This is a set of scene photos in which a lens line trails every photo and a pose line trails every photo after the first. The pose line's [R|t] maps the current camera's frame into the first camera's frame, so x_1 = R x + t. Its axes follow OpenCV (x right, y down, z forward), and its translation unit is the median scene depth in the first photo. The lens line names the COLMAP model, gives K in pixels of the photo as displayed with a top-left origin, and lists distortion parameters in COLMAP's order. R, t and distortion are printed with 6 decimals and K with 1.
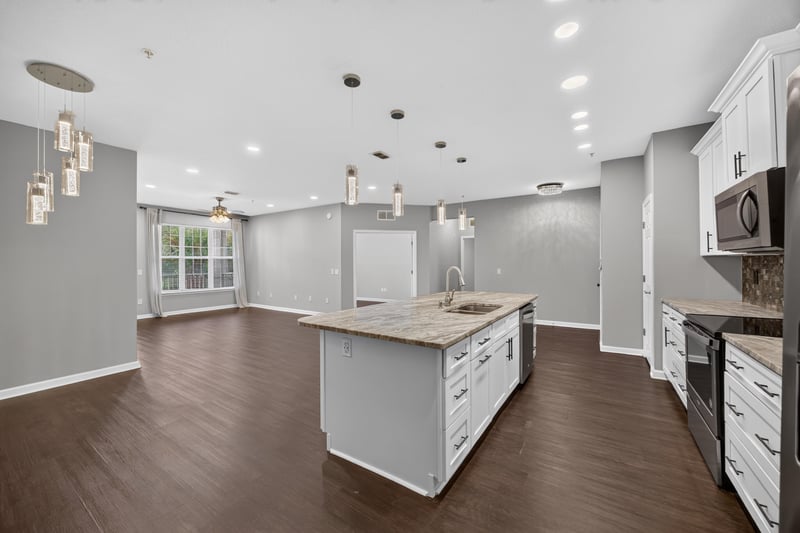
lens RADIAL K [[319.8, 0, 400.6], [0, 319.8, 263.7], [0, 0, 1]] dist [-0.001525, 0.000246]
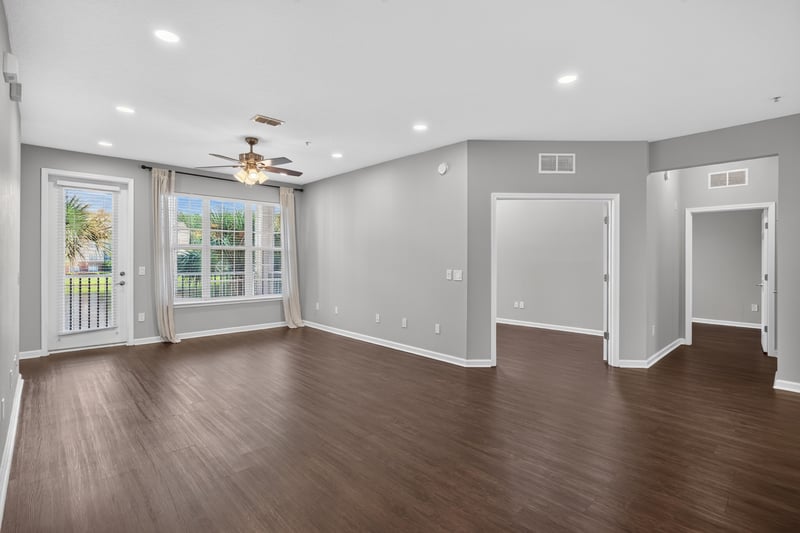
lens RADIAL K [[381.5, 0, 399.6], [0, 381.5, 257.1], [0, 0, 1]] dist [-0.003245, 0.000191]
pose [[0.976620, 0.006474, -0.214875, -0.151814], [-0.008001, 0.999949, -0.006237, 0.000791], [0.214824, 0.007810, 0.976622, 0.360003]]
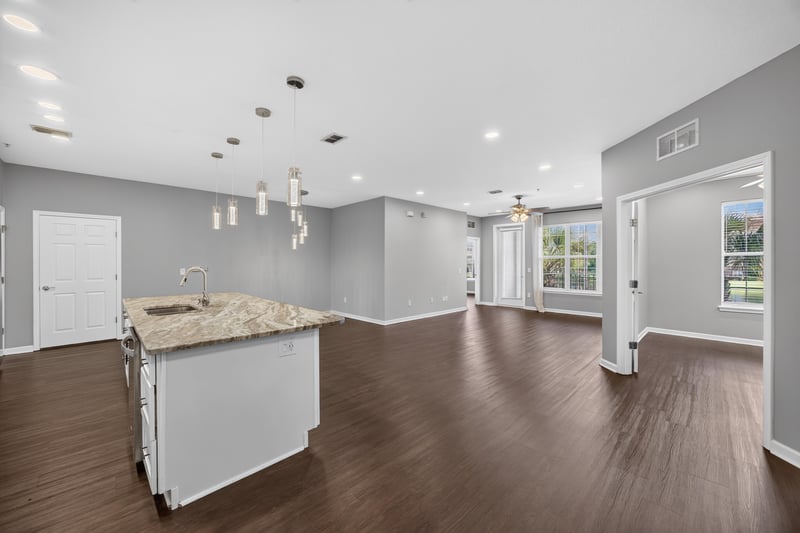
lens RADIAL K [[319.8, 0, 400.6], [0, 319.8, 263.7], [0, 0, 1]] dist [-0.001525, 0.000246]
pose [[-0.194193, 0.005343, -0.980949, 0.407292], [0.000257, 0.999985, 0.005395, -0.003783], [0.980963, 0.000796, -0.194192, 0.727905]]
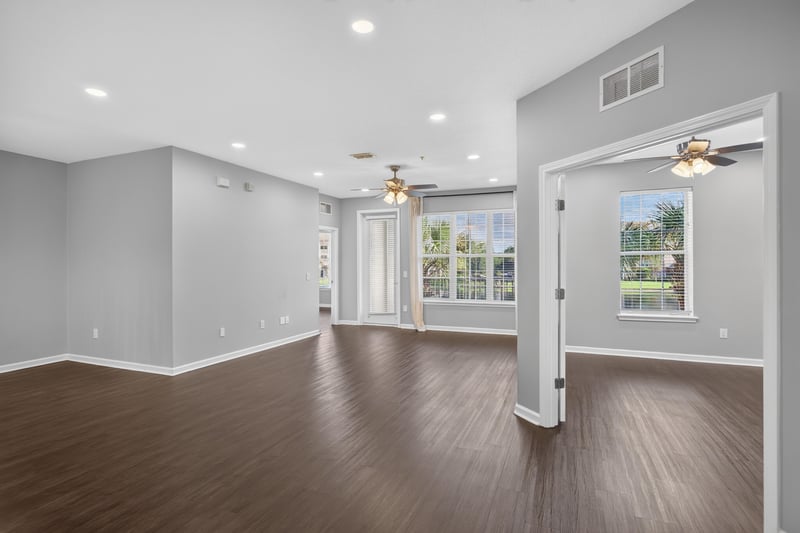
lens RADIAL K [[410.9, 0, 400.0], [0, 410.9, 266.5], [0, 0, 1]] dist [-0.001540, 0.000115]
pose [[0.199058, 0.007379, -0.979960, 0.244503], [0.000839, 0.999970, 0.007701, -0.002616], [0.979987, -0.002355, 0.199045, 0.731541]]
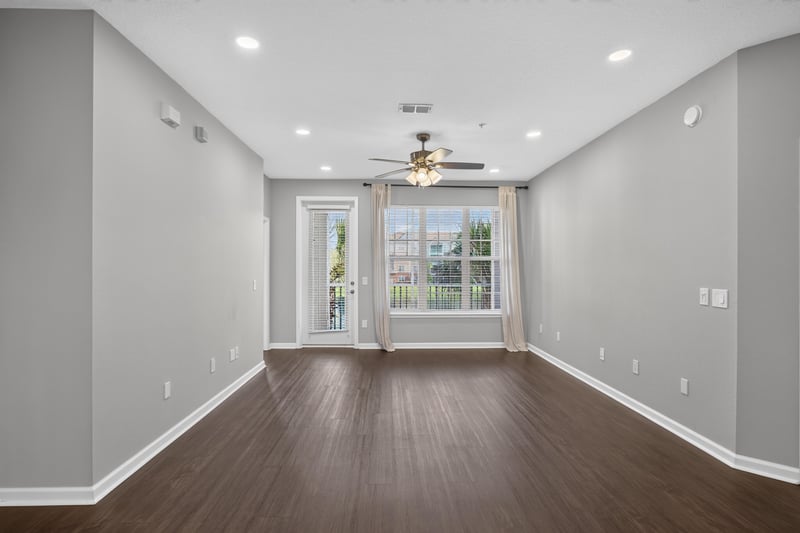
lens RADIAL K [[405.8, 0, 400.0], [0, 405.8, 266.5], [0, 0, 1]] dist [-0.004116, 0.000124]
pose [[0.592038, -0.000020, -0.805910, -0.072890], [-0.006815, 0.999964, -0.005031, 0.000704], [0.805881, 0.008471, 0.592017, 0.523772]]
